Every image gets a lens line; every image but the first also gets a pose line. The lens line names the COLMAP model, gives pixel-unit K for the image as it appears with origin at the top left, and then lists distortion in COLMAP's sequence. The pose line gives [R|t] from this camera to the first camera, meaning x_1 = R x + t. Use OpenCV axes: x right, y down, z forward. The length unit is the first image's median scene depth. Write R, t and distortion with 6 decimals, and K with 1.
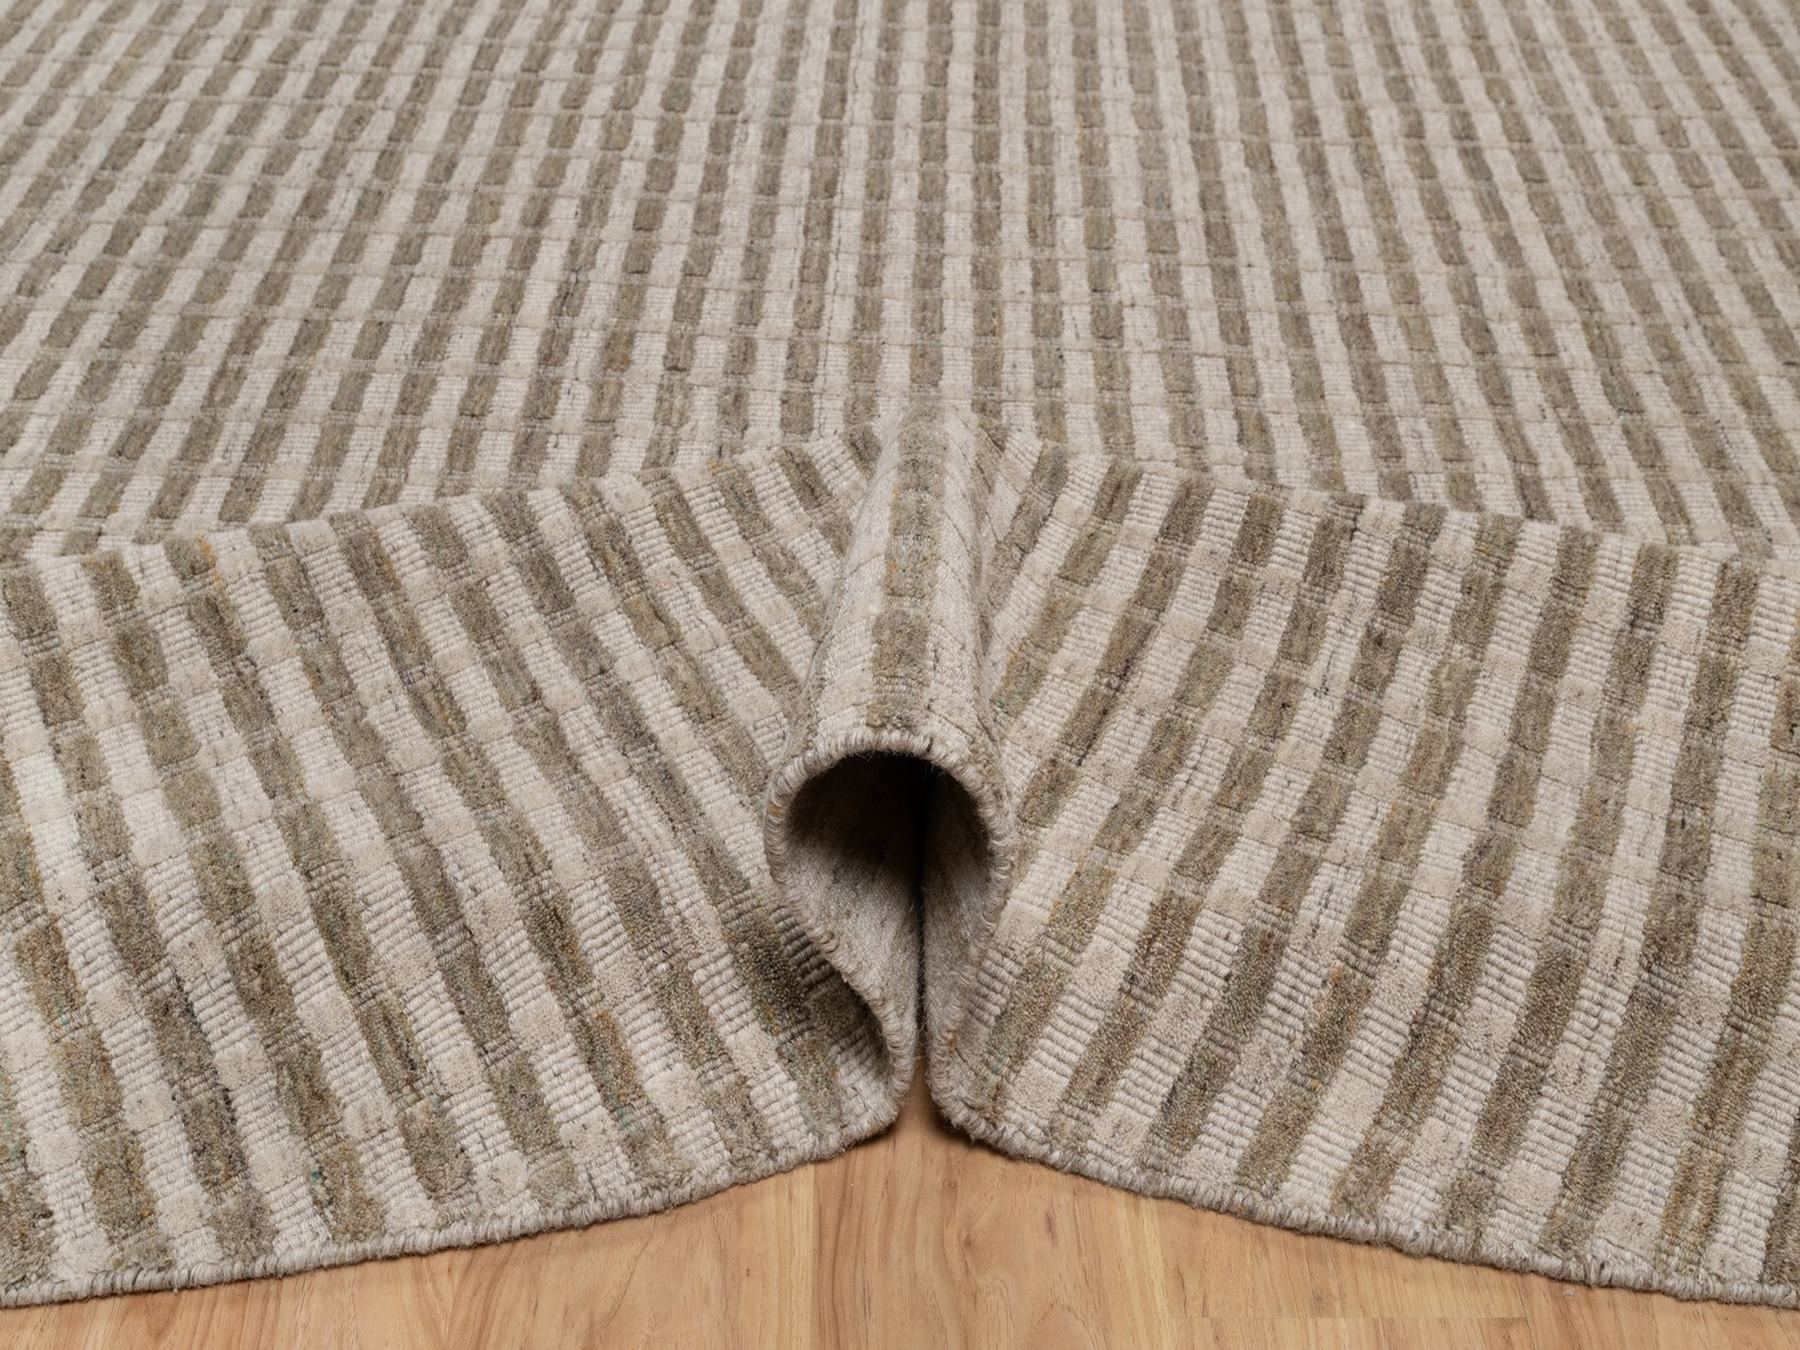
lens RADIAL K [[1988.7, 0, 898.4], [0, 1988.7, 676.1], [0, 0, 1]] dist [-0.016712, 0.000000]
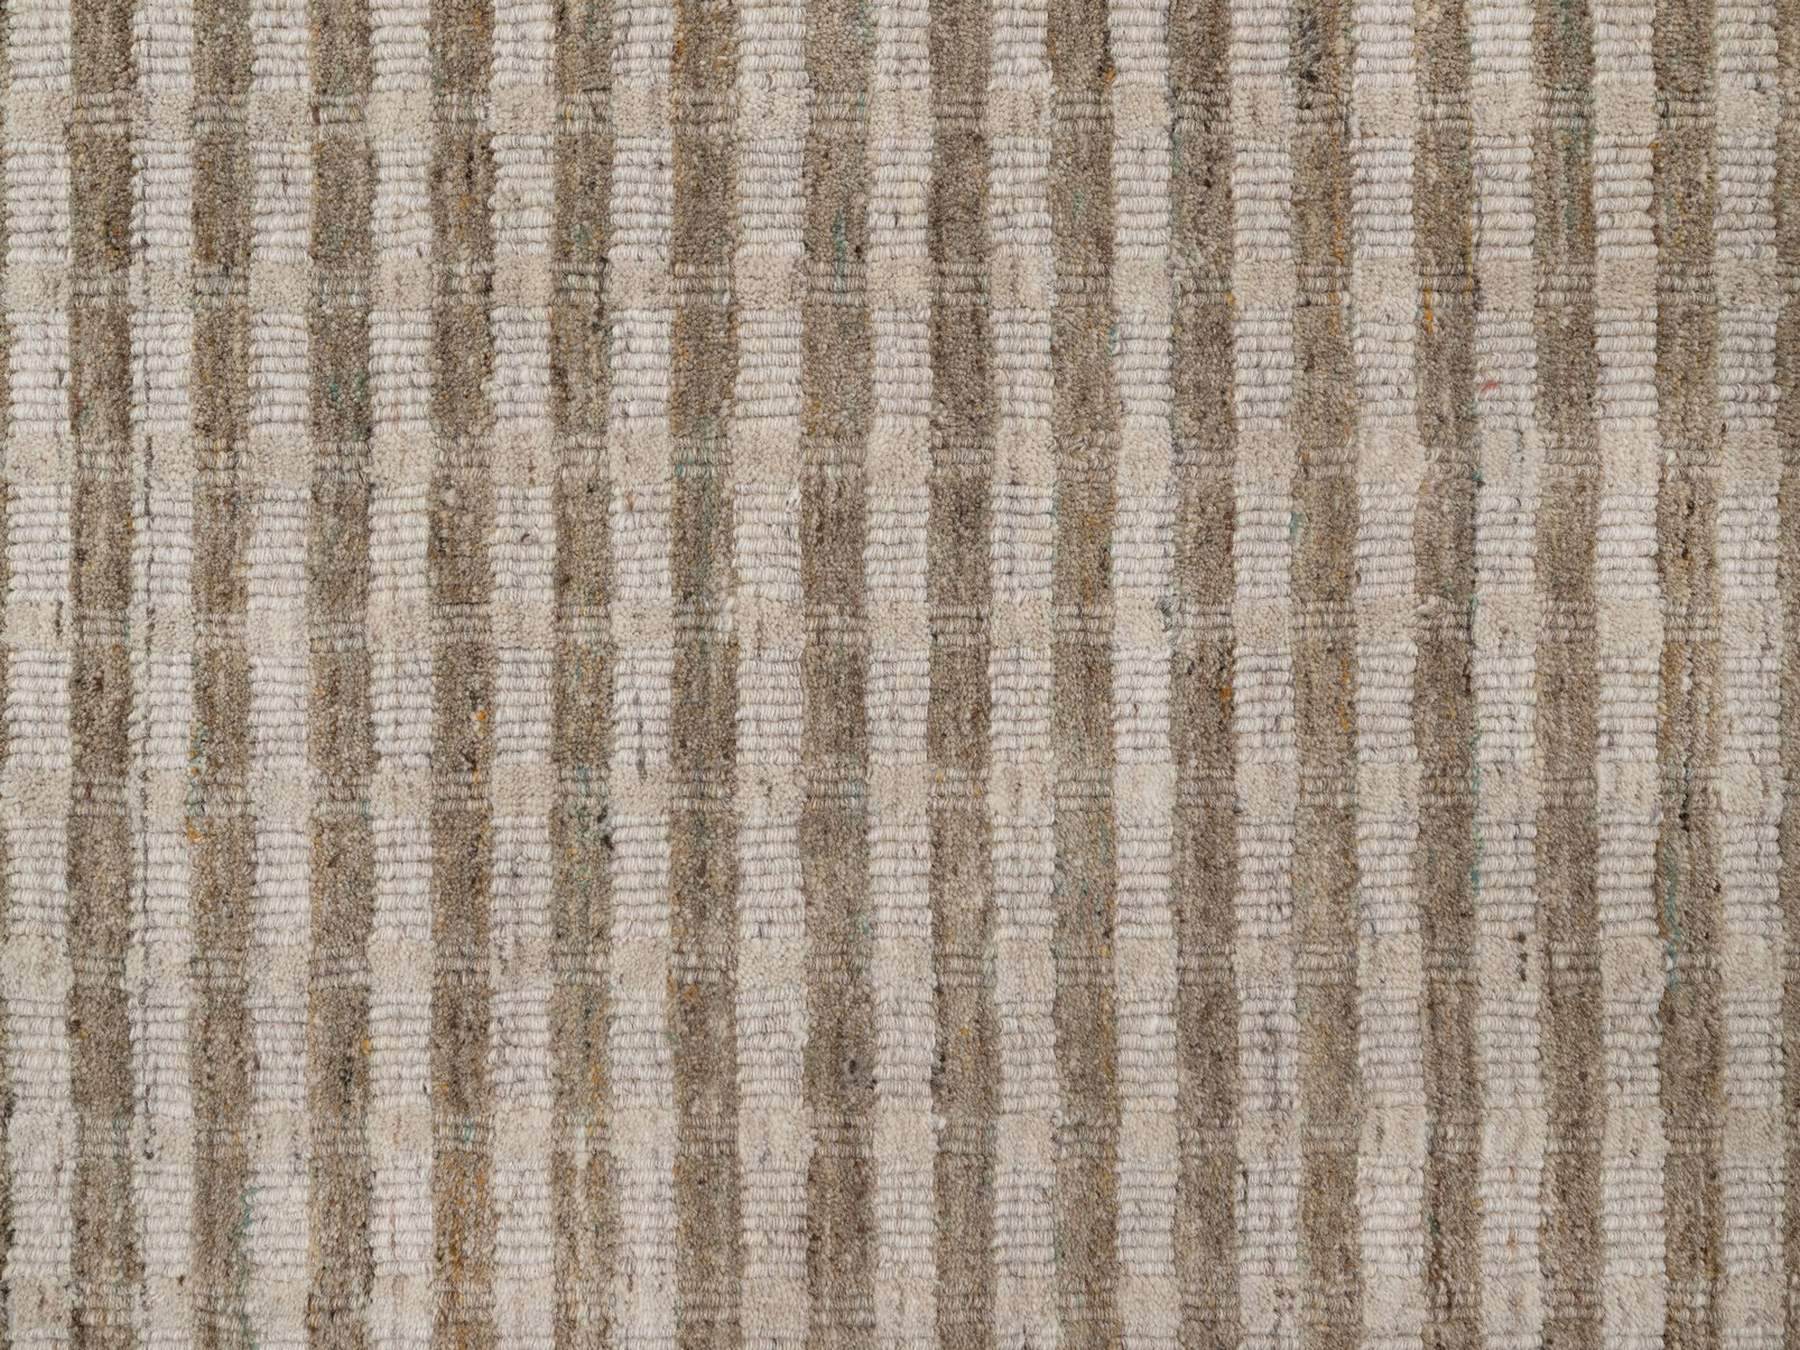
lens RADIAL K [[1475.4, 0, 901.2], [0, 1475.4, 674.8], [0, 0, 1]] dist [-0.006087, 0.001881]
pose [[0.999498, -0.030219, -0.009548, 0.155819], [0.027744, 0.688714, 0.724502, -0.444098], [-0.015318, -0.724403, 0.689206, 0.739549]]
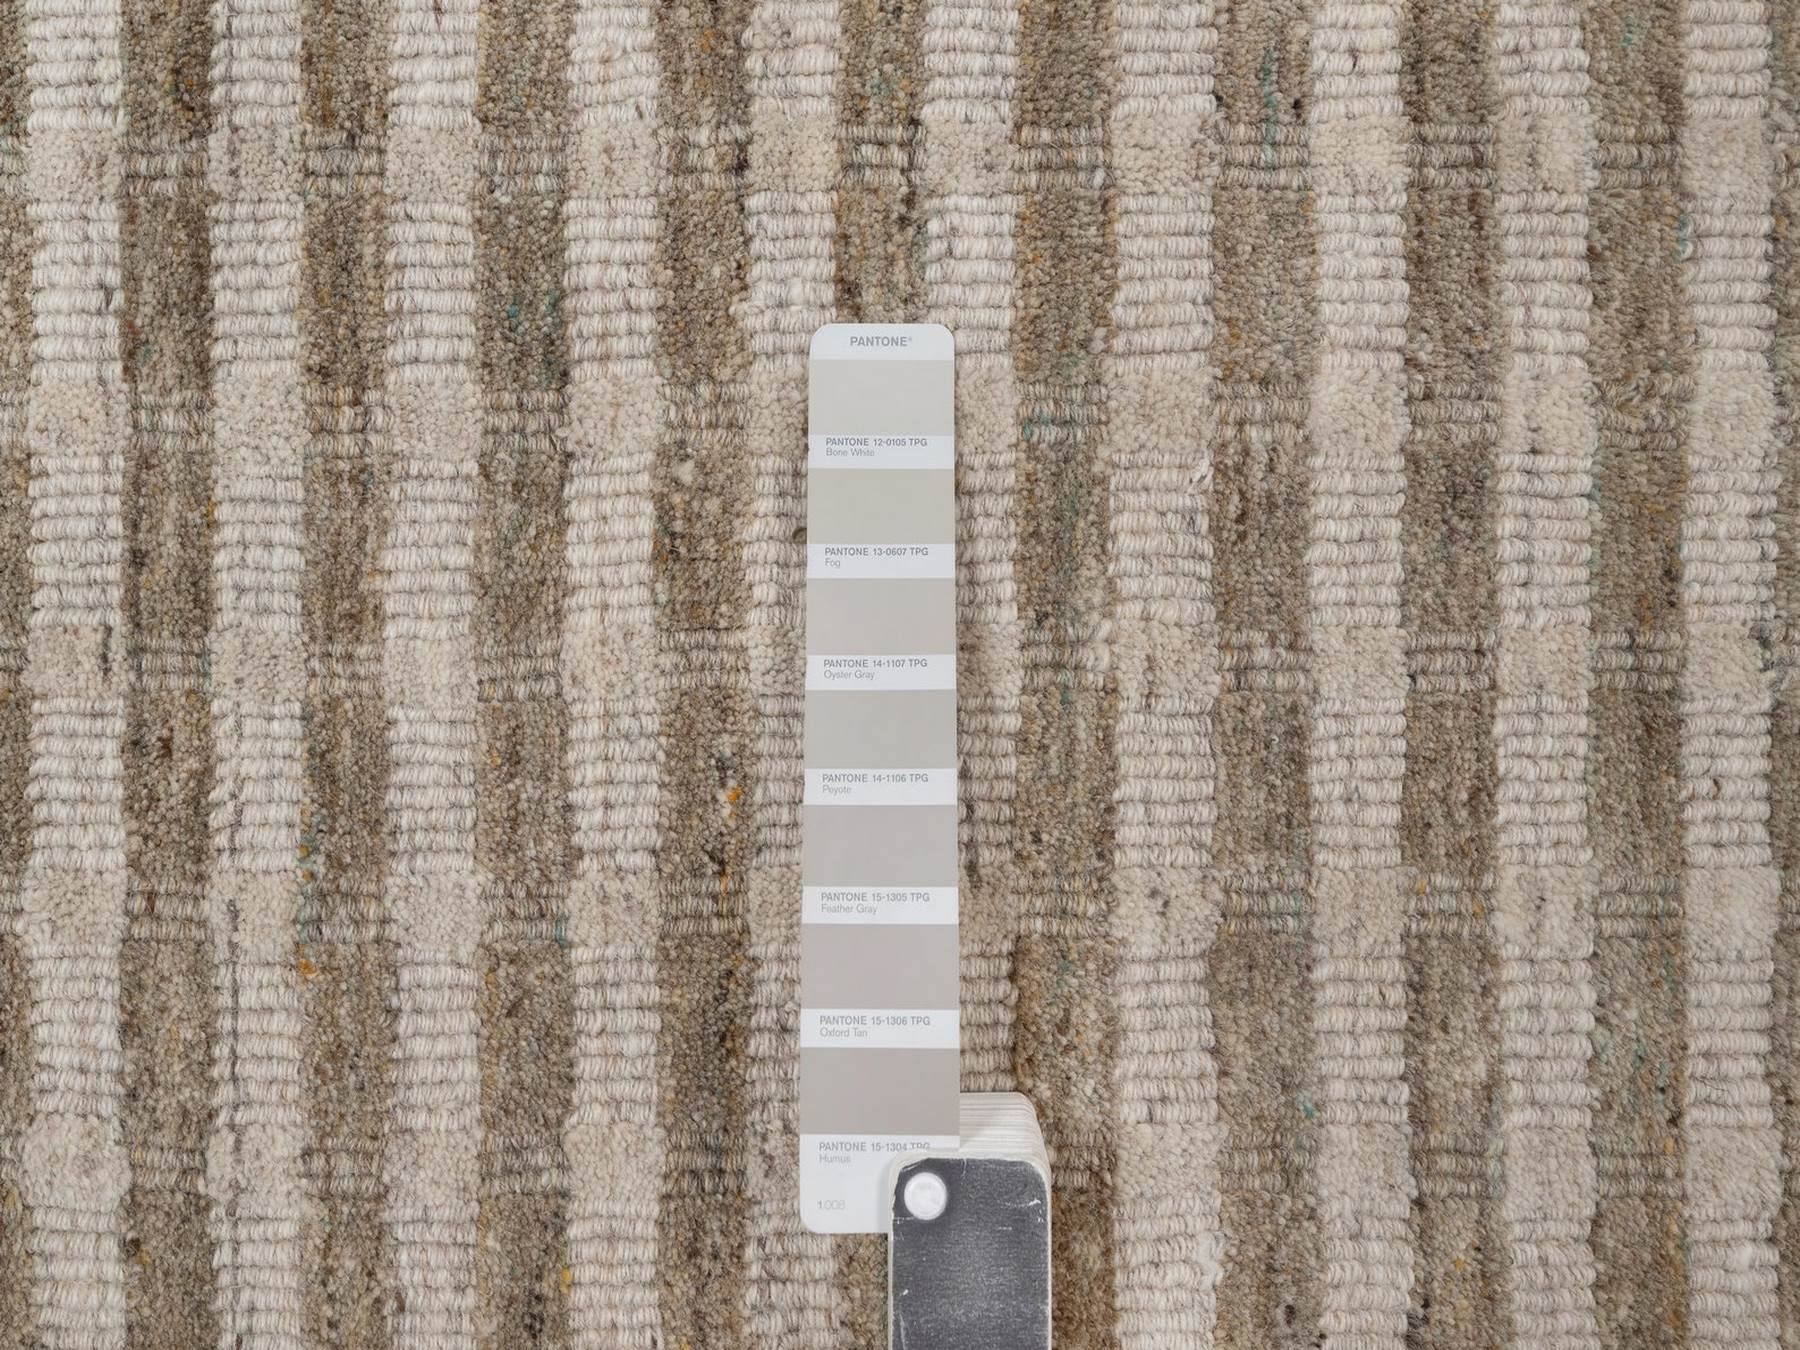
lens RADIAL K [[1475.4, 0, 896.2], [0, 1475.4, 674.2], [0, 0, 1]] dist [-0.006087, 0.001881]
pose [[0.999496, -0.031341, -0.004960, 0.078017], [0.025128, 0.686294, 0.726890, -0.369450], [-0.019377, -0.726648, 0.686736, 0.828700]]
